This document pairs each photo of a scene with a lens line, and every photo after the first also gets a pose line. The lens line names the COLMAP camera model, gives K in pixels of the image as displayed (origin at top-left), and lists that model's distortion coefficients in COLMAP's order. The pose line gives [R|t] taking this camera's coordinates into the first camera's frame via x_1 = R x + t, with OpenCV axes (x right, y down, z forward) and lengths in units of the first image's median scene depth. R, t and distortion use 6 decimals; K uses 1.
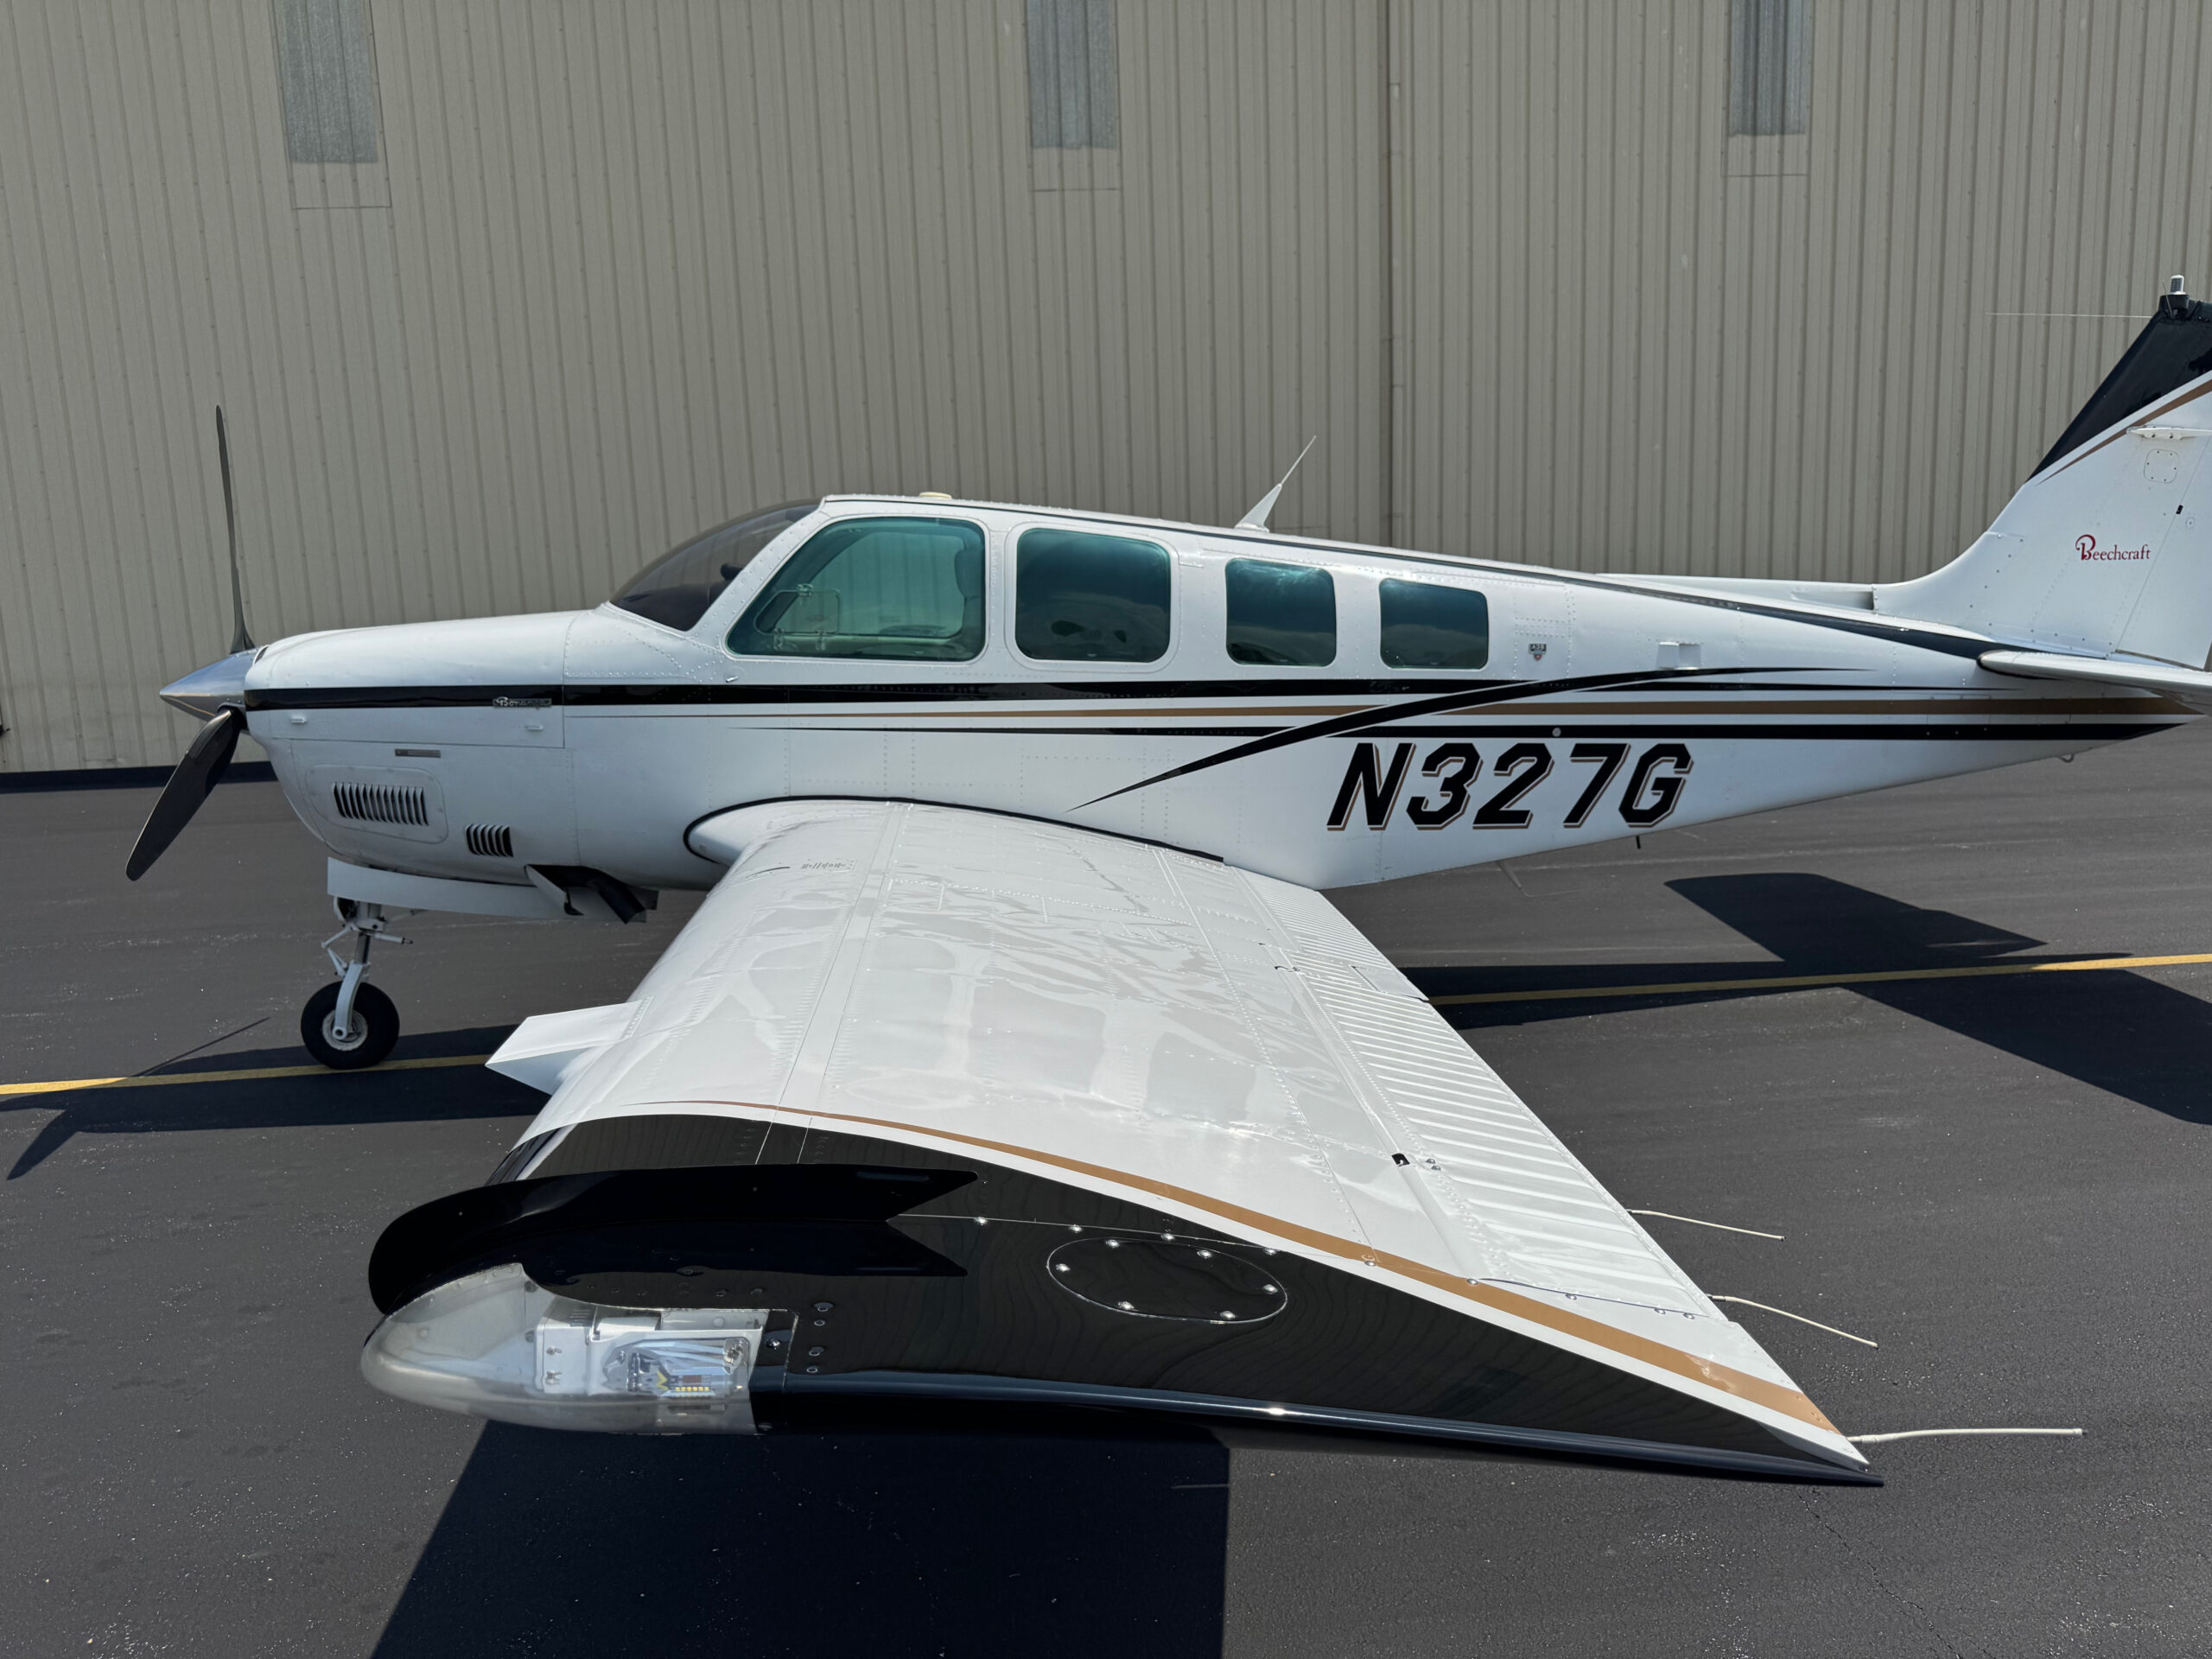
lens RADIAL K [[1558.8, 0, 1116.8], [0, 1558.8, 835.3], [0, 0, 1]] dist [0.084388, -0.121347]
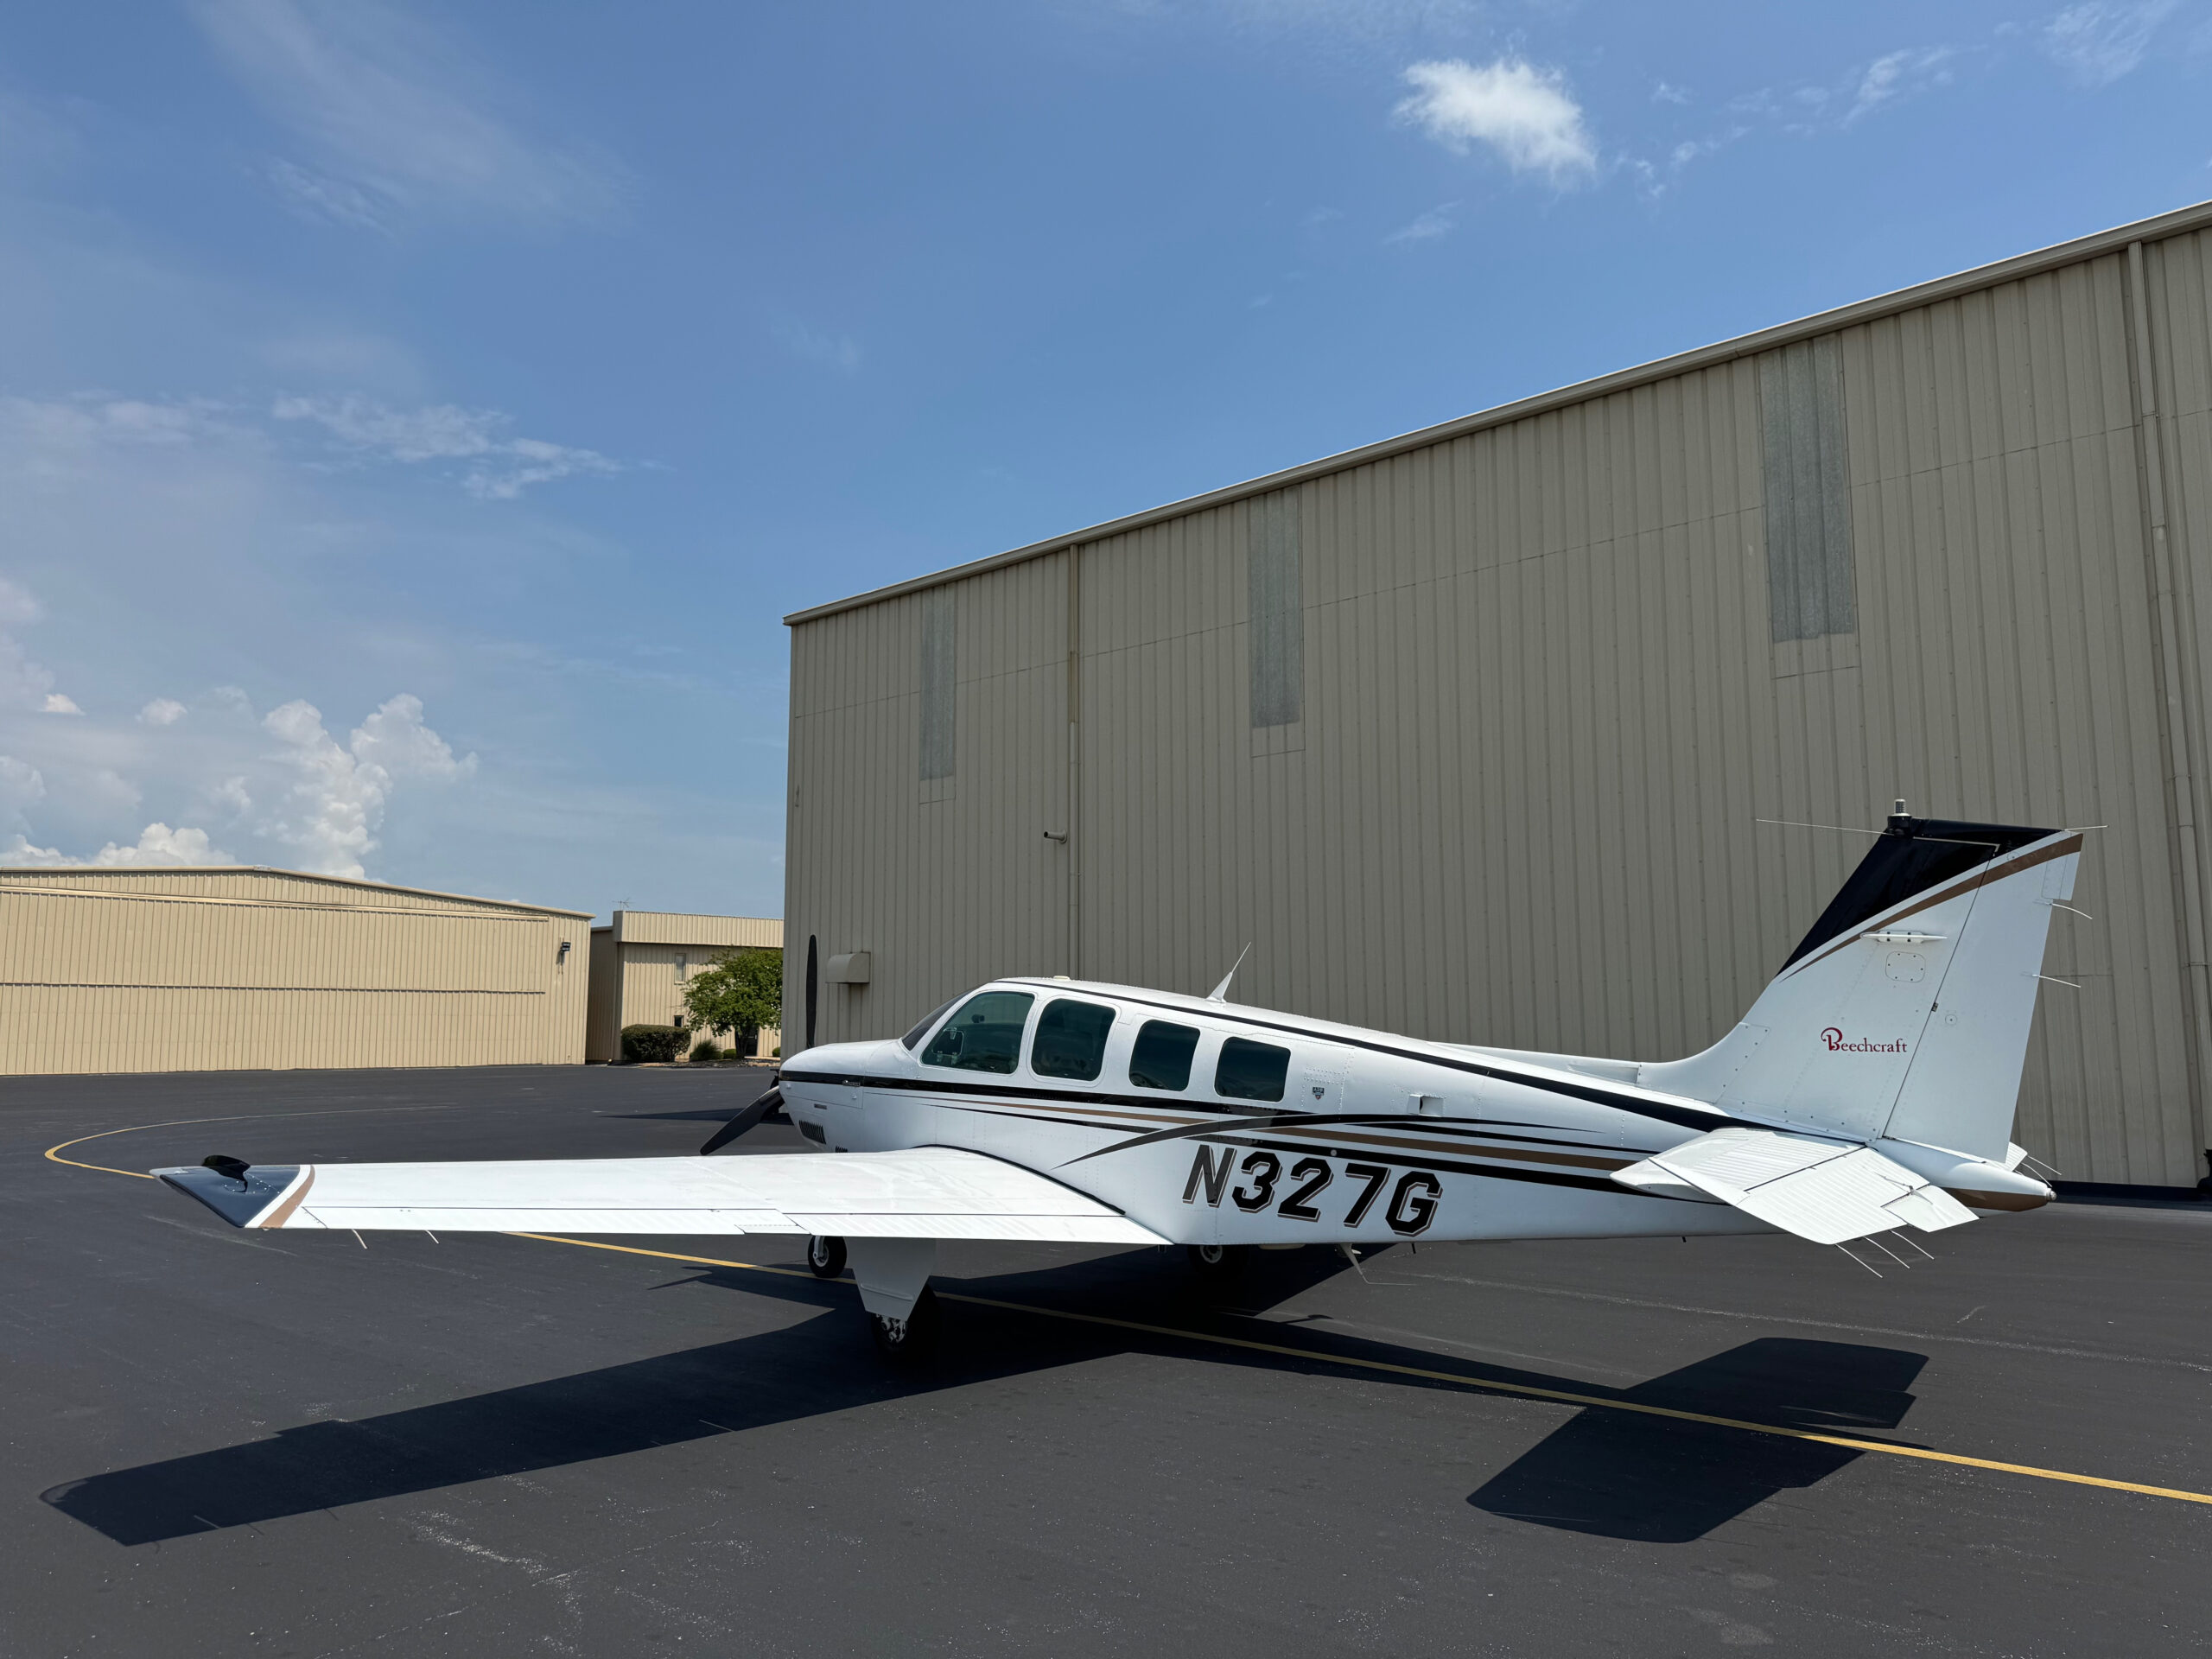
lens RADIAL K [[1546.1, 0, 1103.6], [0, 1546.1, 839.7], [0, 0, 1]] dist [0.118295, -0.176367]
pose [[0.694650, -0.051351, -0.717513, 1.153436], [-0.135572, 0.970229, -0.200688, -0.030395], [0.706458, 0.236683, 0.667007, -0.136252]]
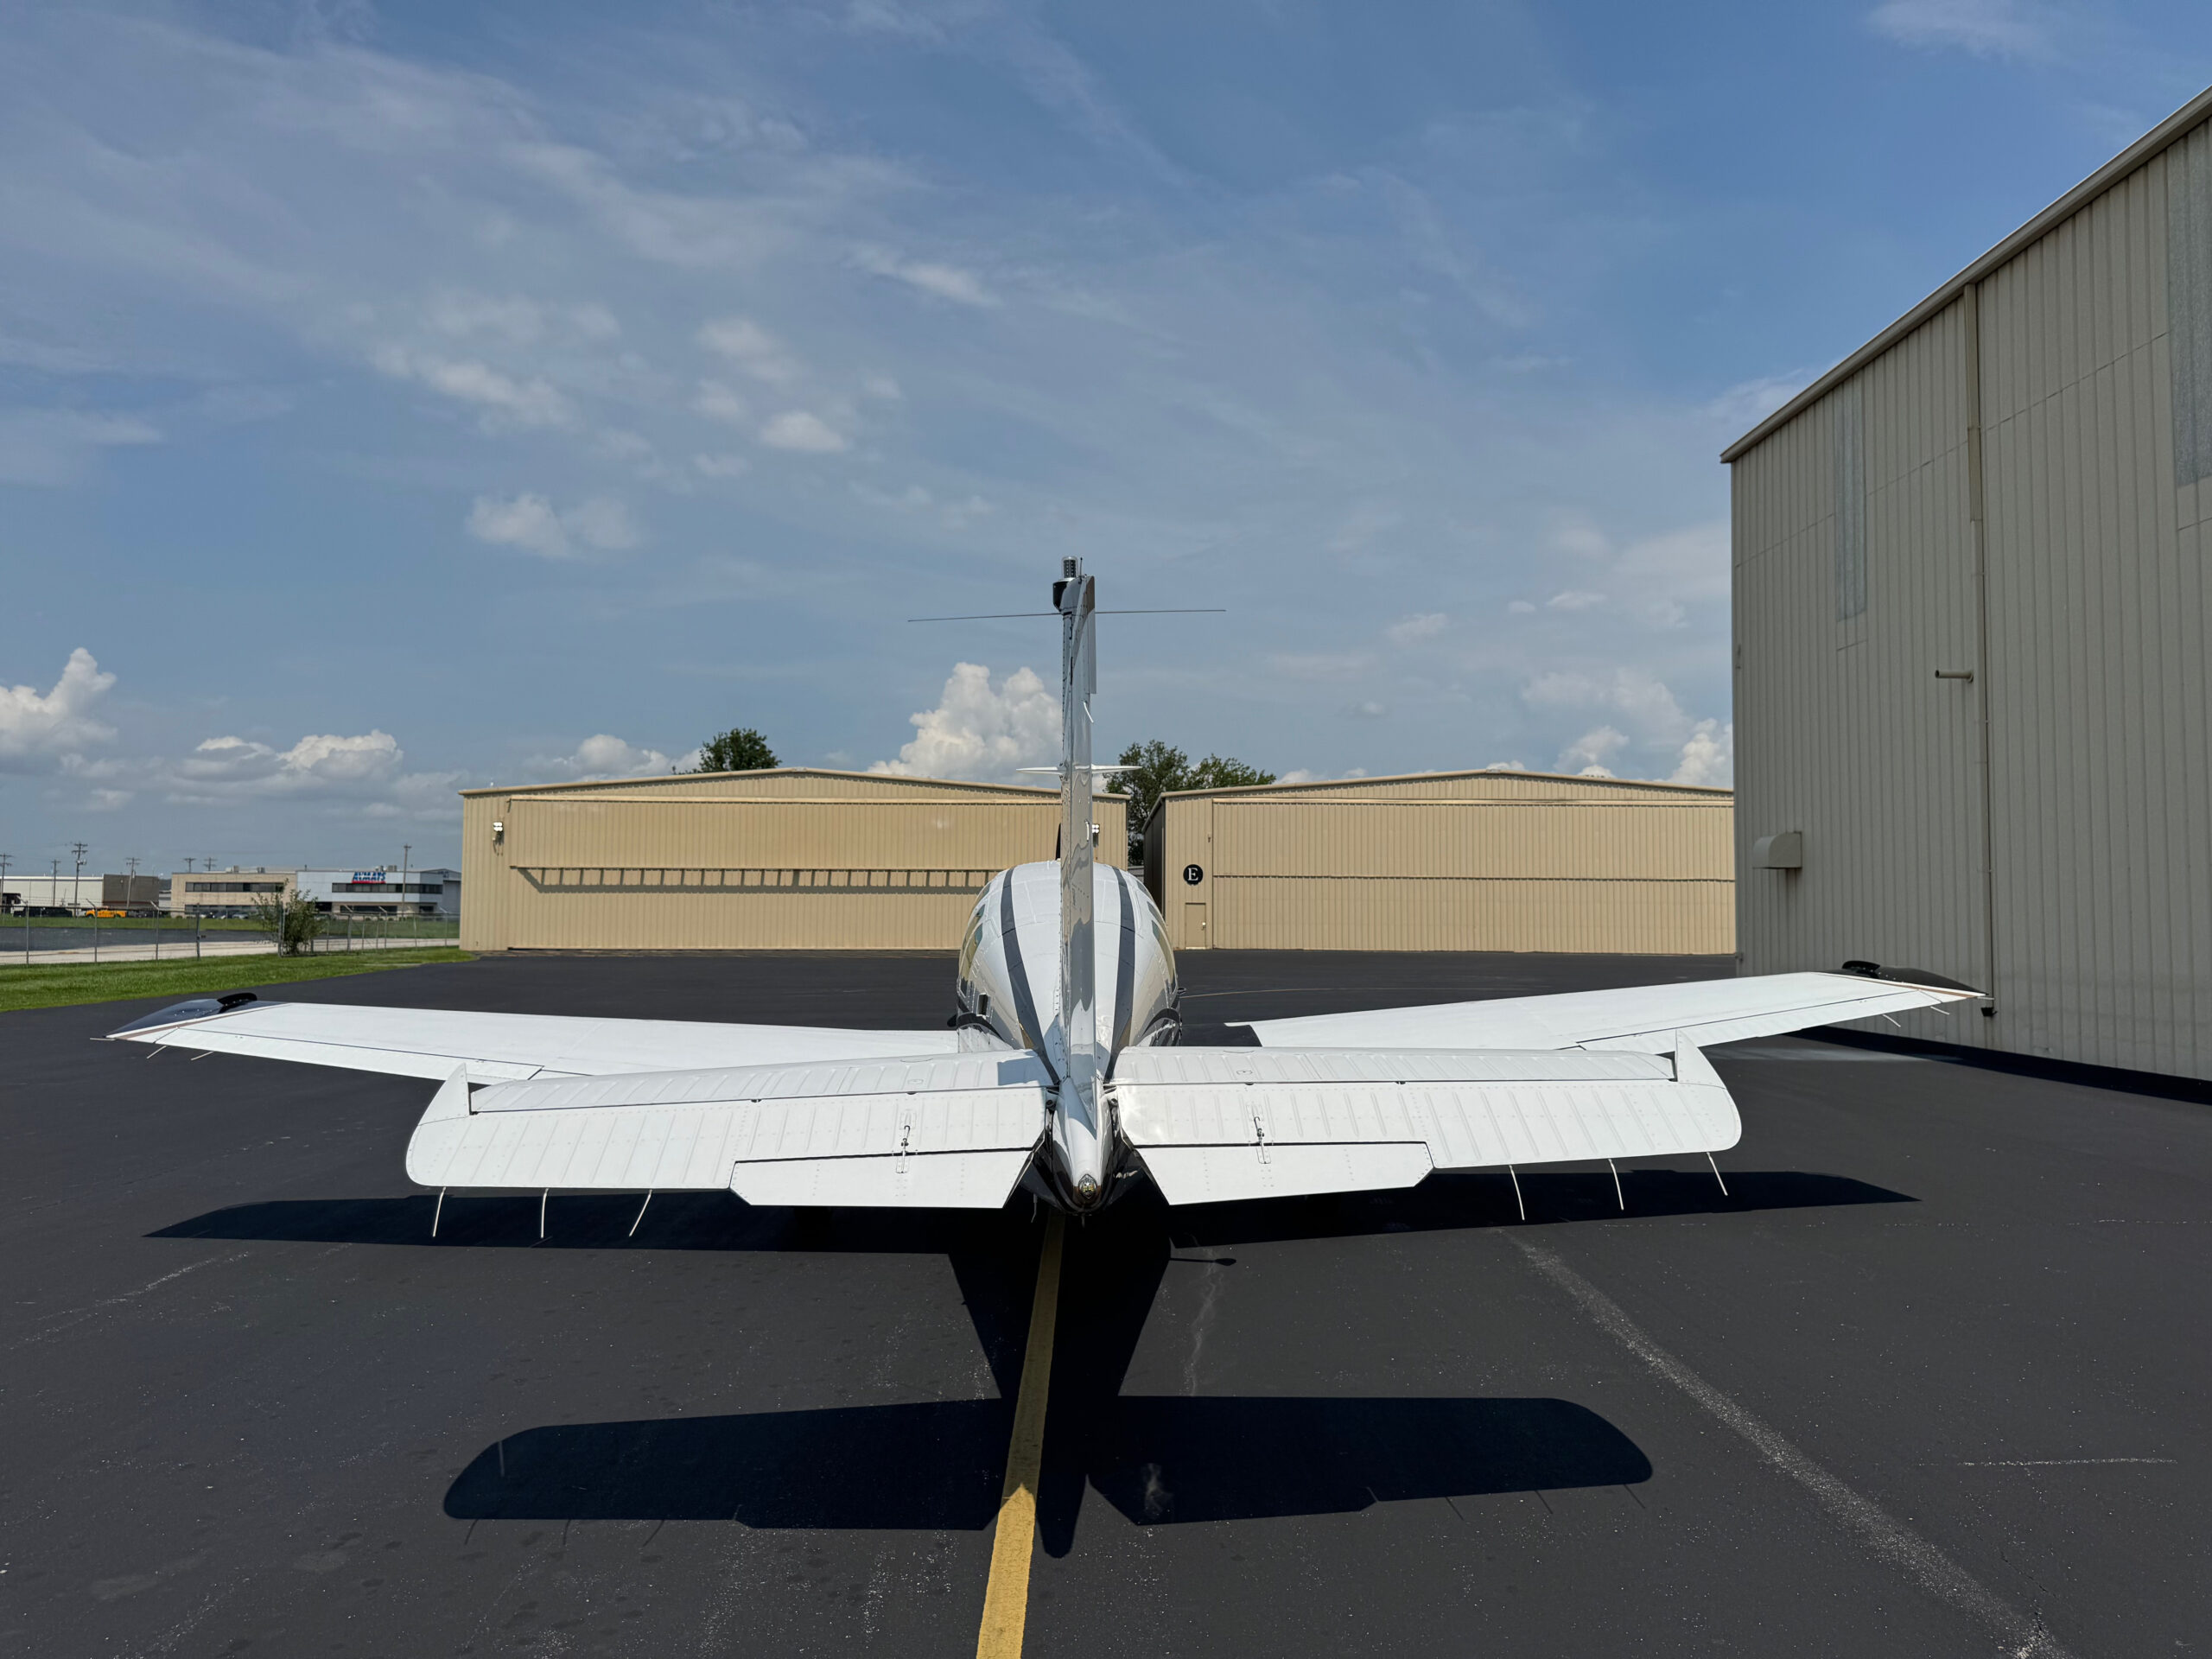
lens RADIAL K [[1554.7, 0, 1114.4], [0, 1554.7, 842.7], [0, 0, 1]] dist [0.088202, -0.130702]
pose [[-0.065144, -0.010002, -0.997826, 1.460019], [-0.159730, 0.987161, 0.000533, -0.246032], [0.985009, 0.159417, -0.065905, 1.166150]]
